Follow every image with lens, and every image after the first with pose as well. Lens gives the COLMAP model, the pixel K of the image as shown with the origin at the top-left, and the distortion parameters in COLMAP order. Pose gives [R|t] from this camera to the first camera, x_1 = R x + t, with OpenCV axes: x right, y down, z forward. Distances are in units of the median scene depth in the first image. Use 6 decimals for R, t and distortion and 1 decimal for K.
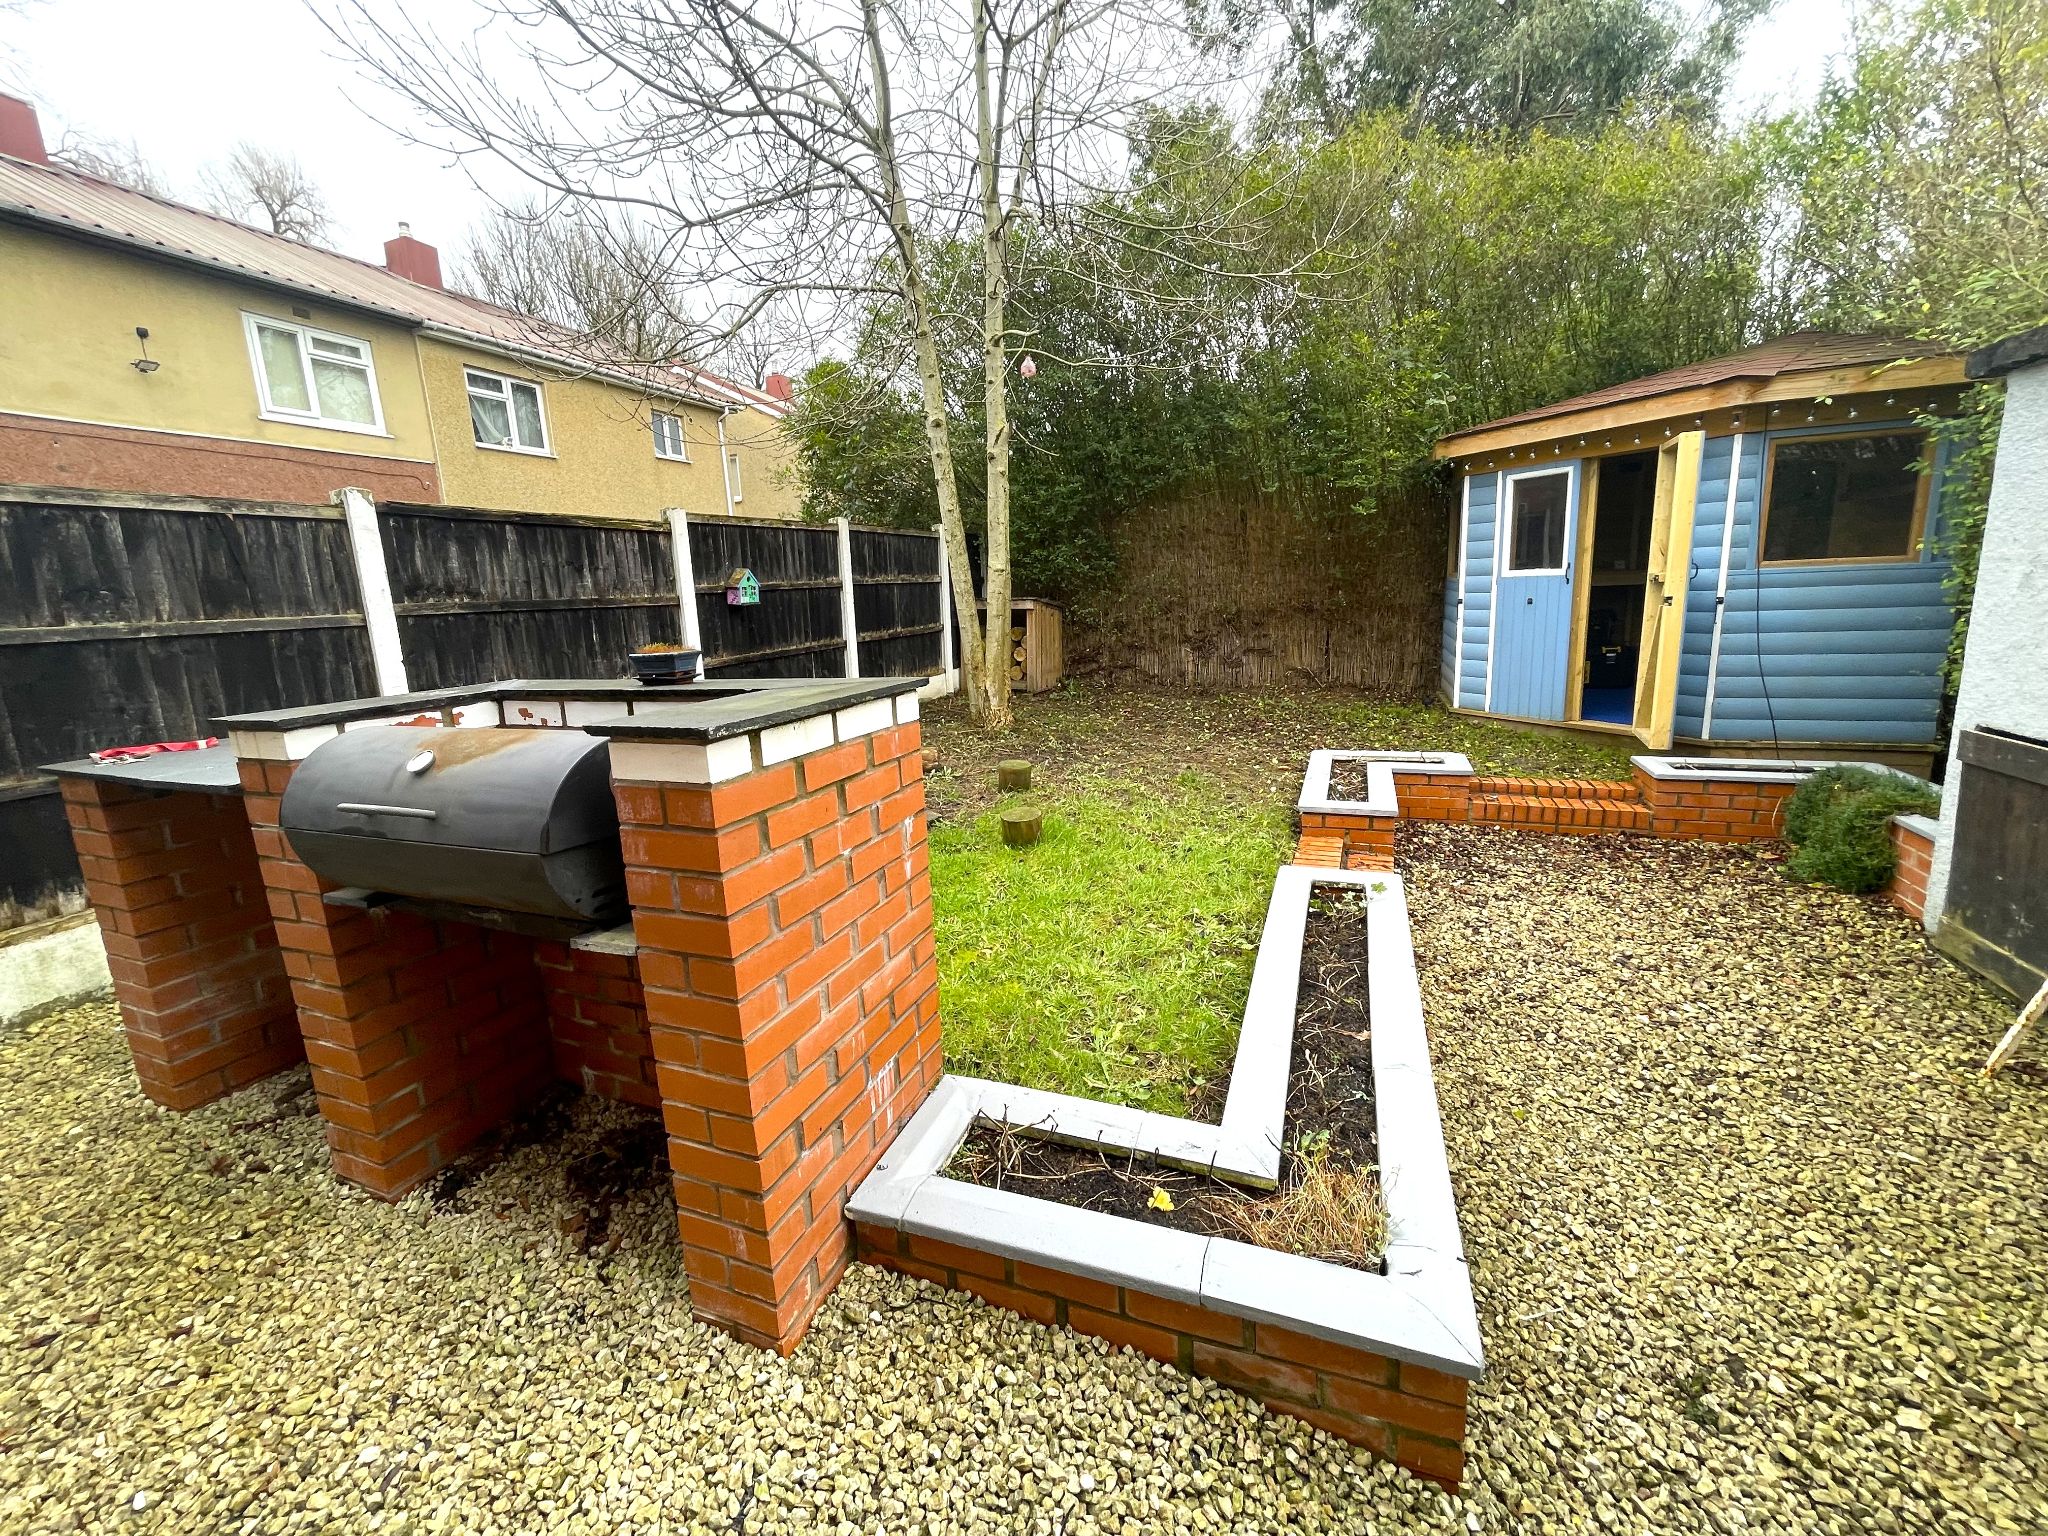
lens RADIAL K [[822.6, 0, 1020.8], [0, 822.6, 758.3], [0, 0, 1]] dist [-0.002556, -0.000214]
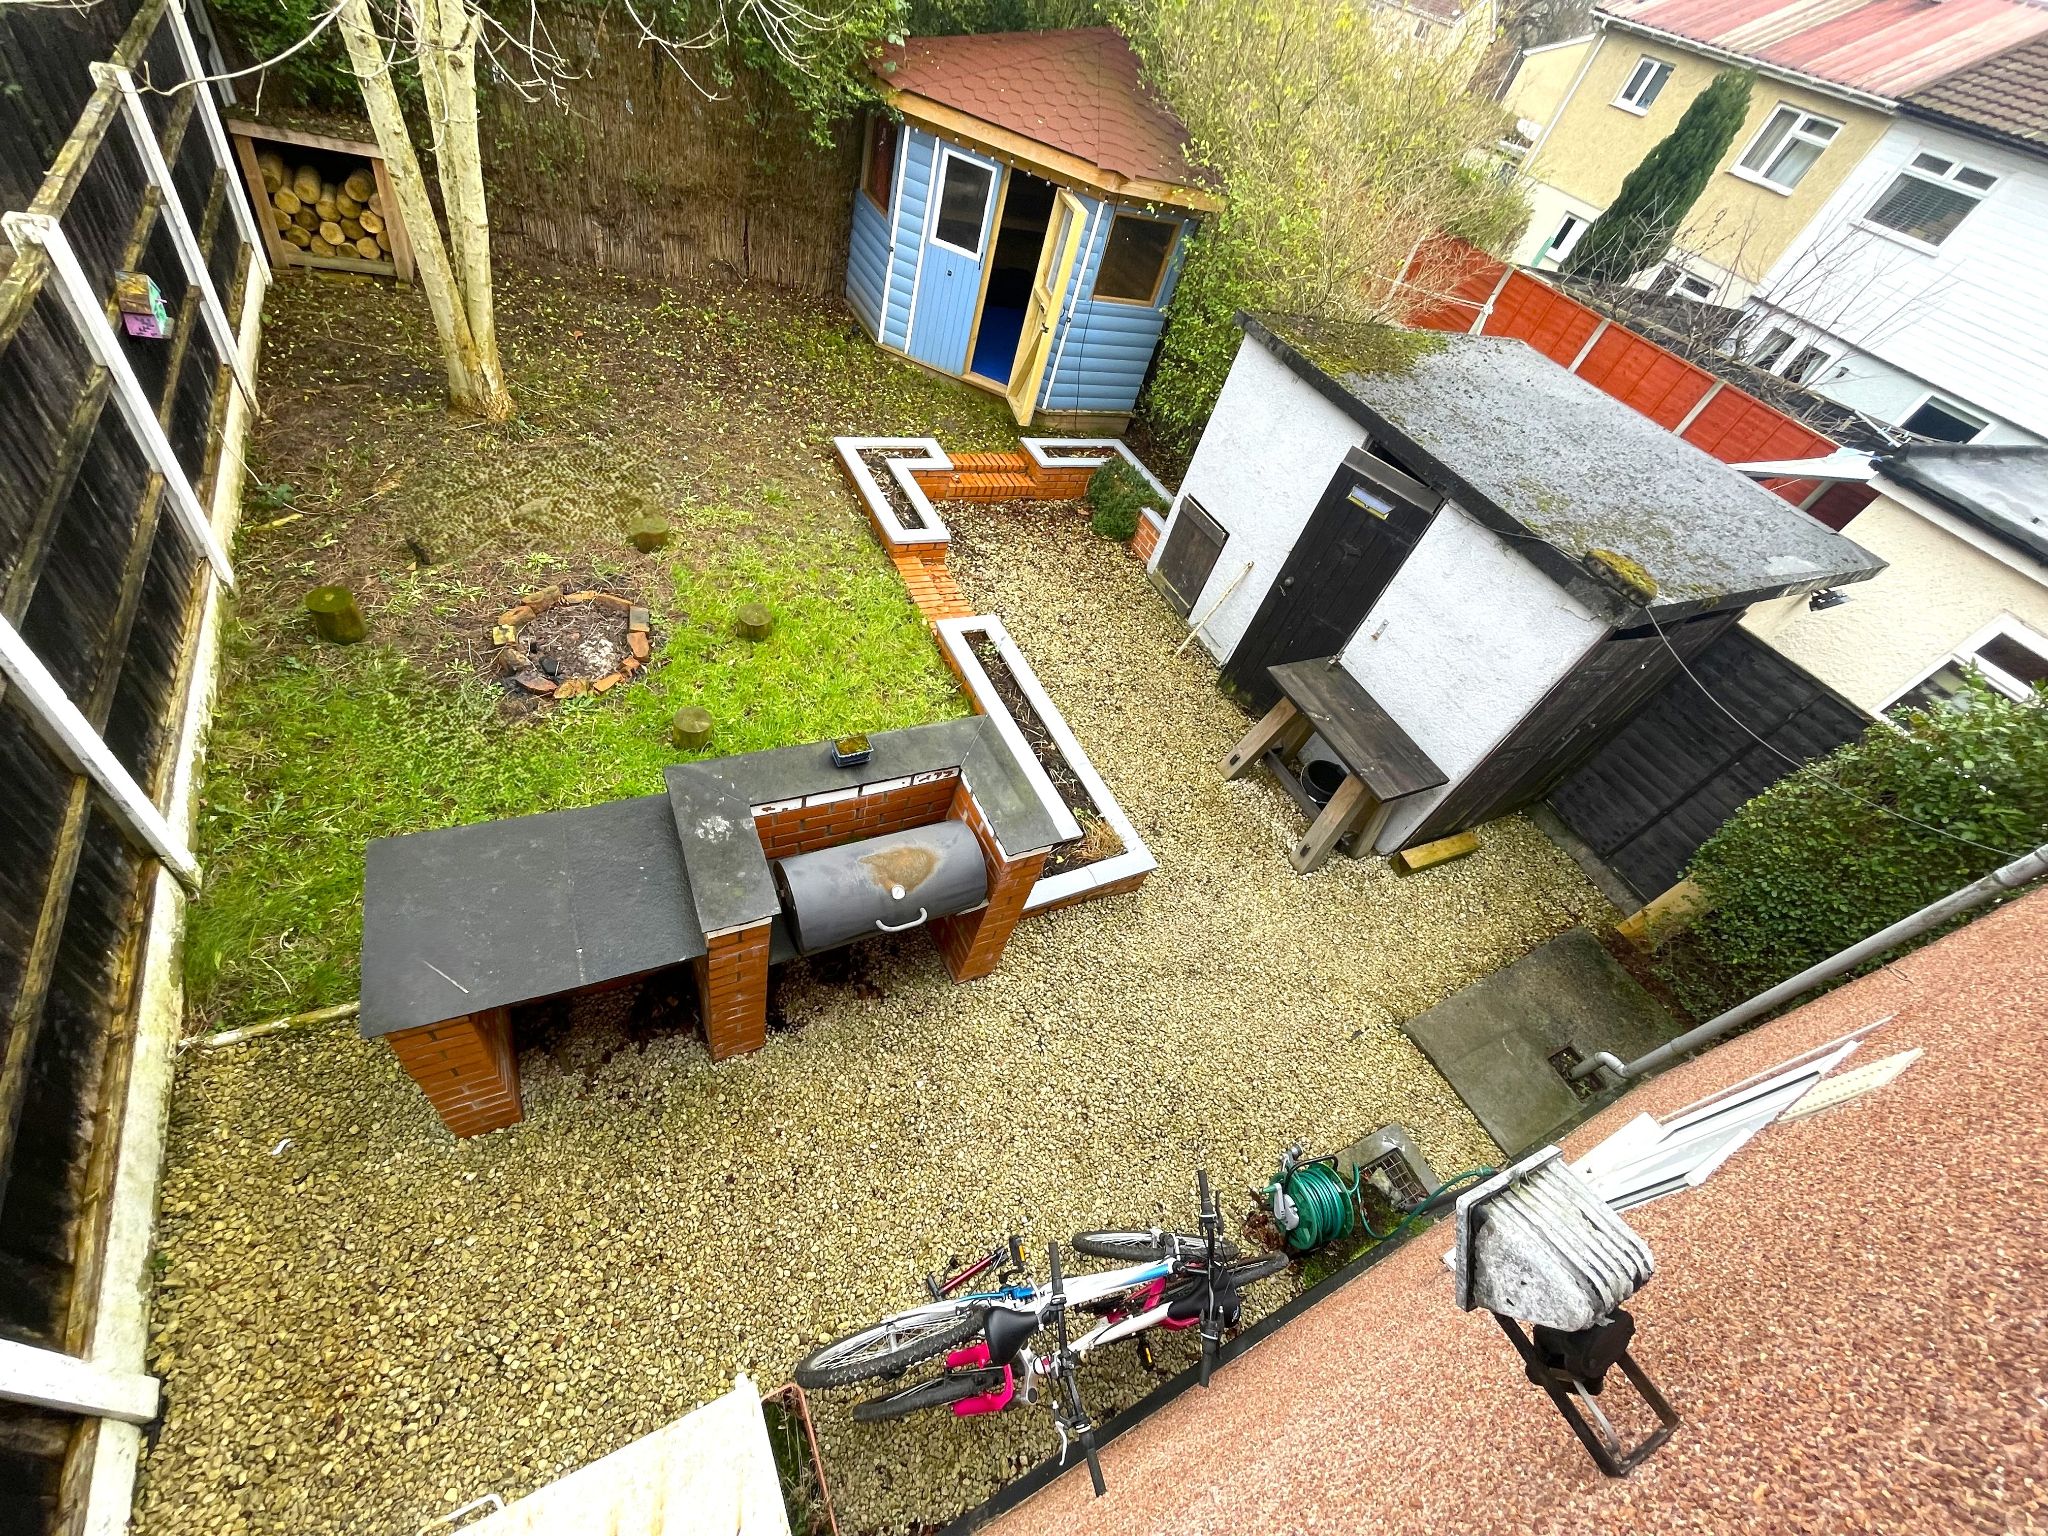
lens RADIAL K [[822.6, 0, 1020.5], [0, 822.6, 759.6], [0, 0, 1]] dist [-0.002556, -0.000214]
pose [[0.635238, -0.398442, 0.661601, -0.445351], [-0.129860, 0.789345, 0.600059, -0.378744], [-0.761321, -0.467096, 0.449680, 0.006940]]
